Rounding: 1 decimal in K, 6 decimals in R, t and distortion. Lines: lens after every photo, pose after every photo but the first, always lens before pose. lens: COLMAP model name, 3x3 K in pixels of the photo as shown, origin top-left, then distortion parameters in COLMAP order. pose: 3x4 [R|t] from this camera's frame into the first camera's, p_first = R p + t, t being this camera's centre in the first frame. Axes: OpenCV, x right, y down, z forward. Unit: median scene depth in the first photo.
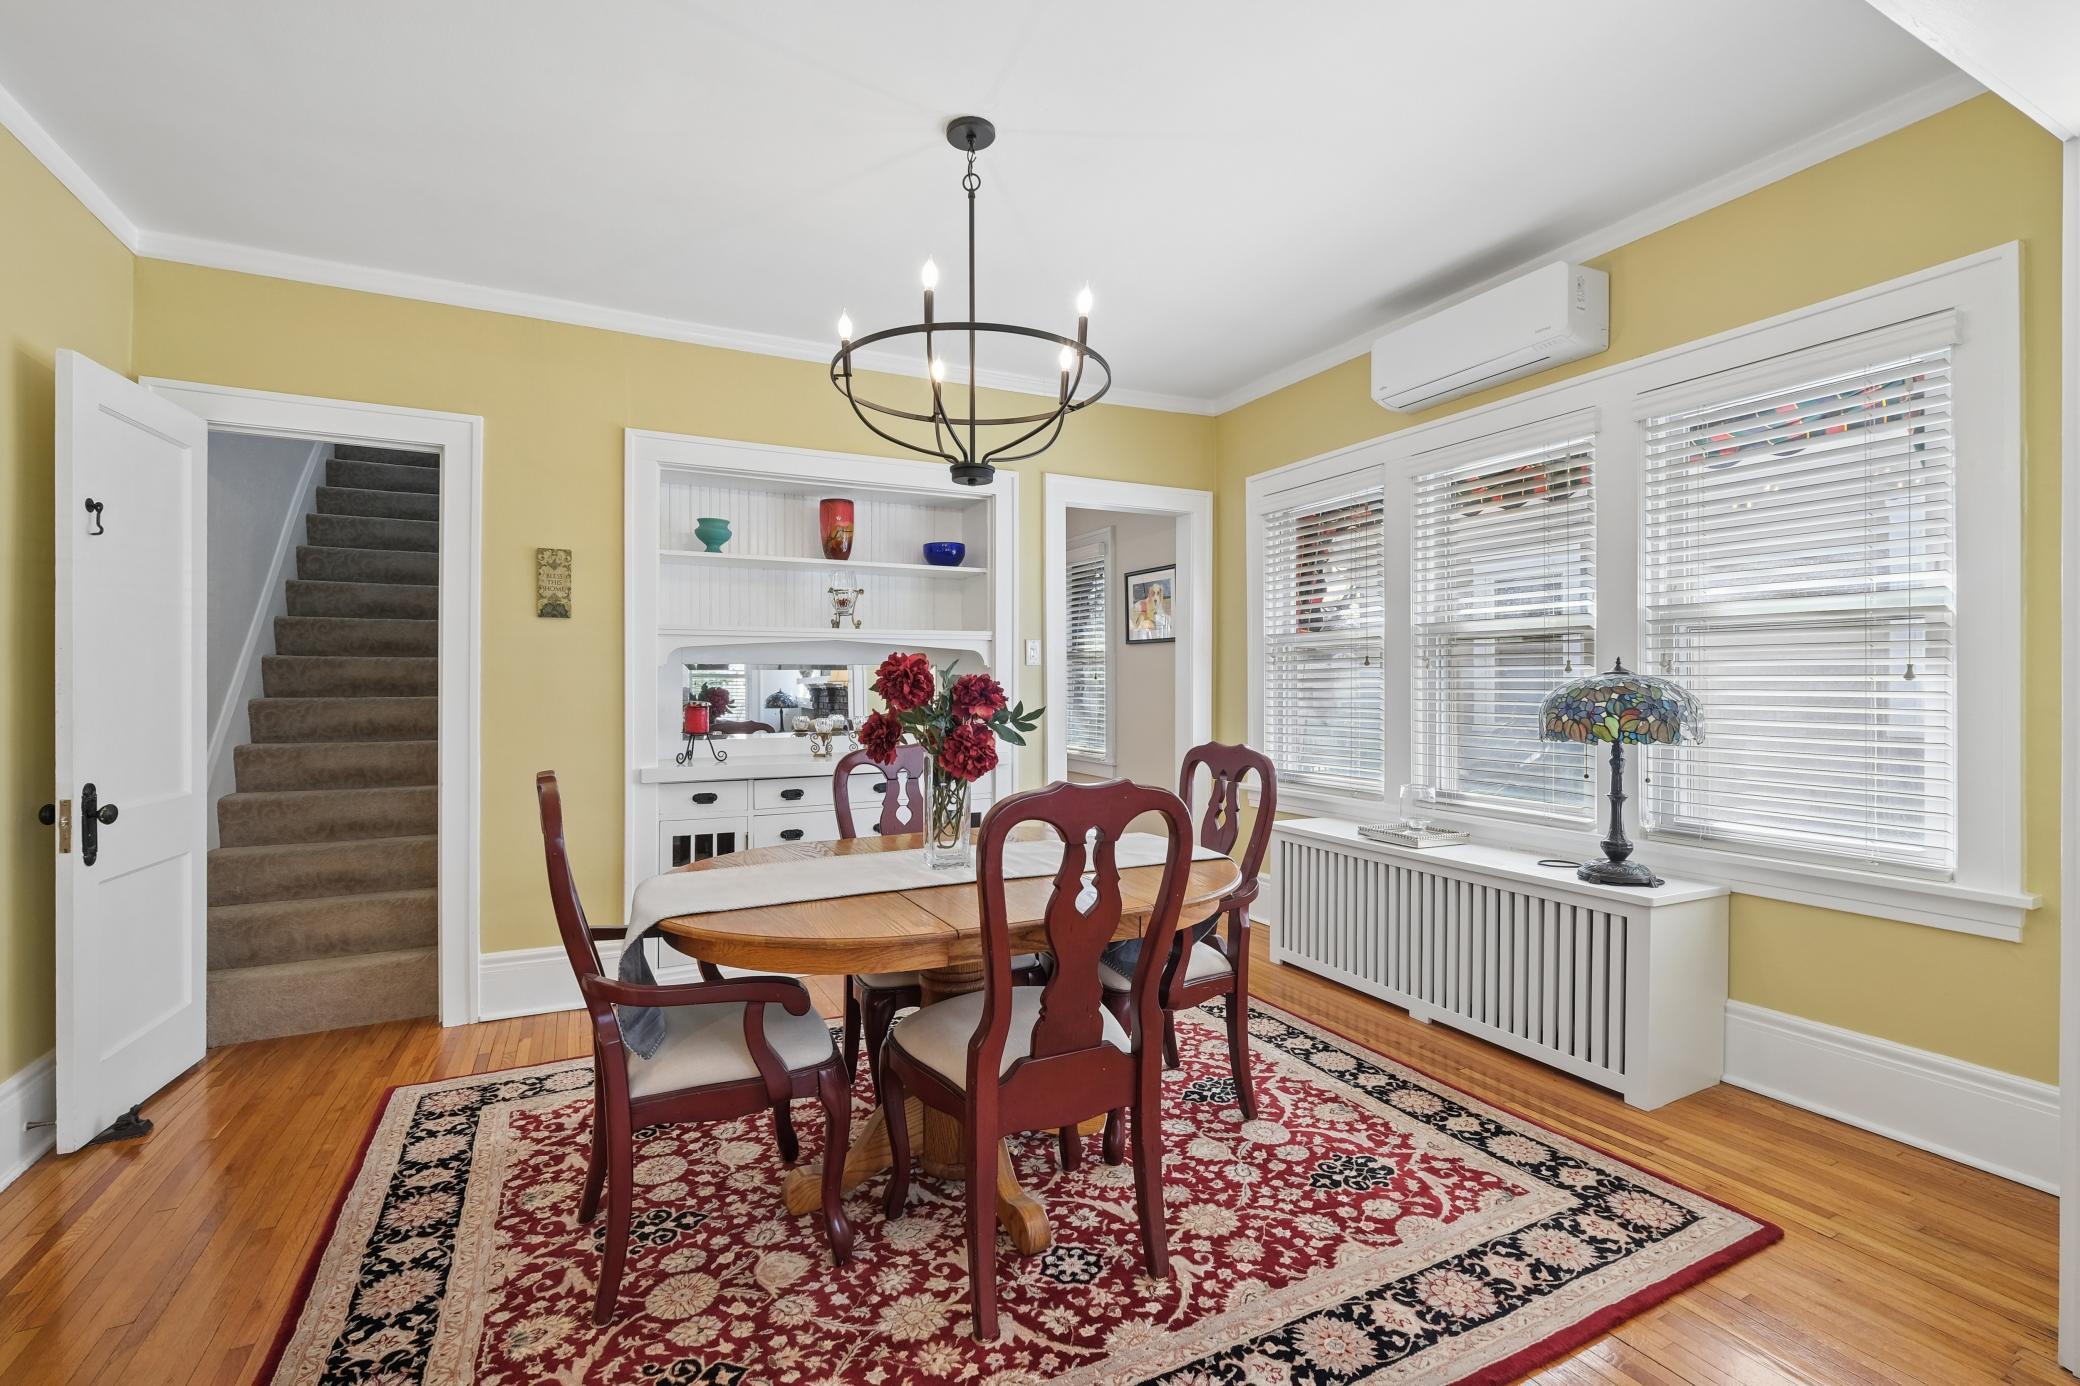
lens RADIAL K [[927.3, 0, 1039.8], [0, 927.3, 693.4], [0, 0, 1]] dist [0.003423, 0.000353]
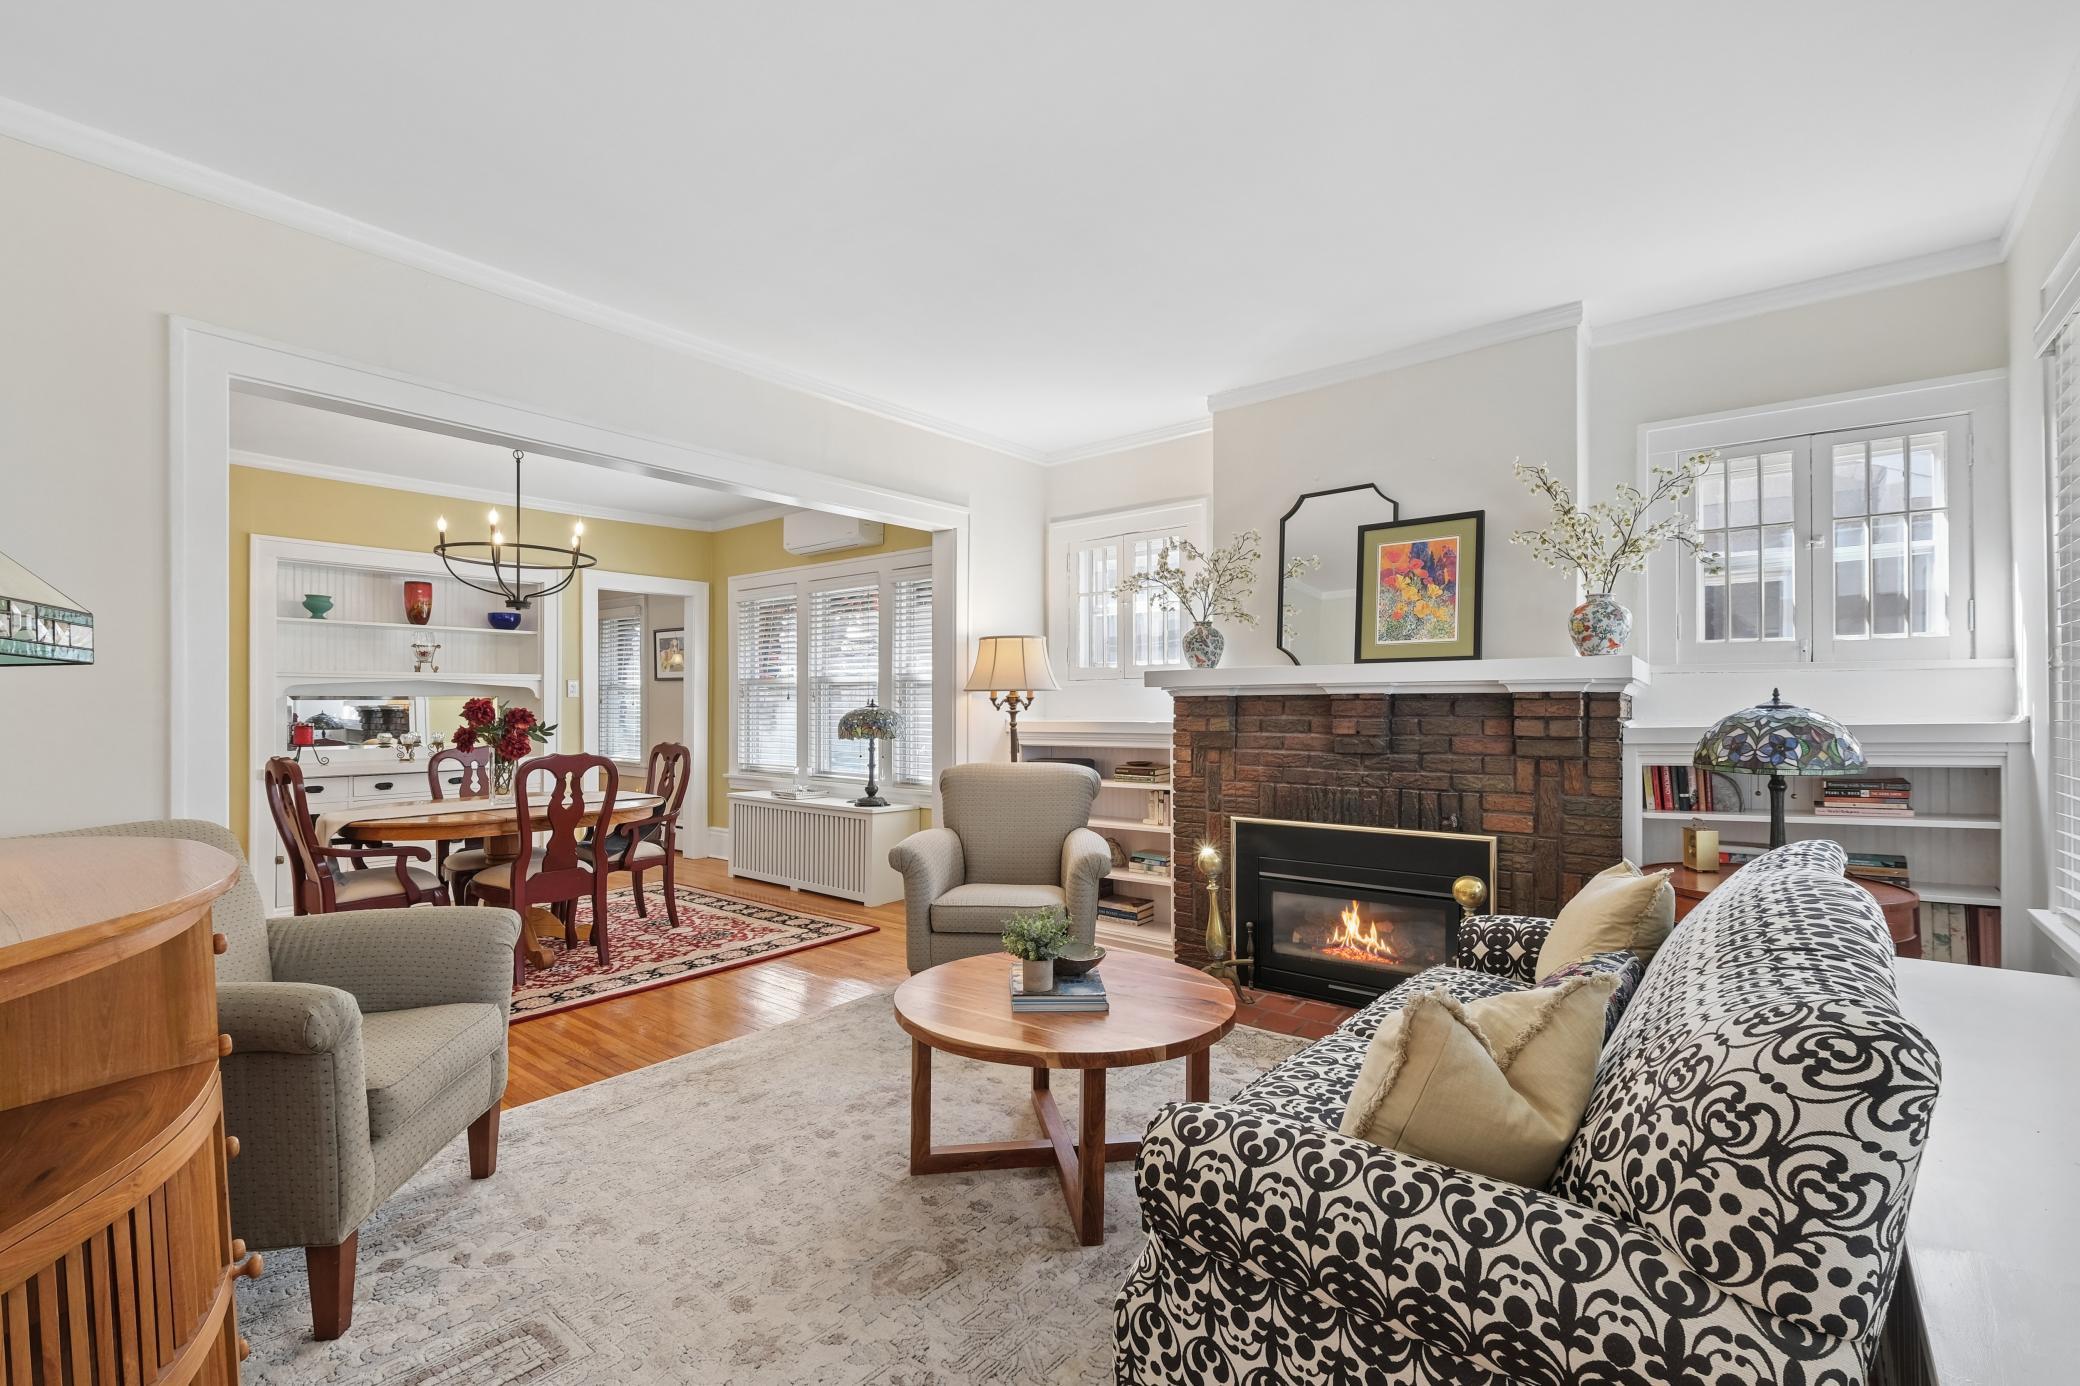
lens RADIAL K [[927.3, 0, 1042.1], [0, 927.3, 705.7], [0, 0, 1]] dist [0.003423, 0.000353]
pose [[0.914545, 0.001653, 0.404481, 0.126281], [0.001740, 0.999966, -0.008021, -0.006063], [-0.404480, 0.008039, 0.914511, -1.069610]]
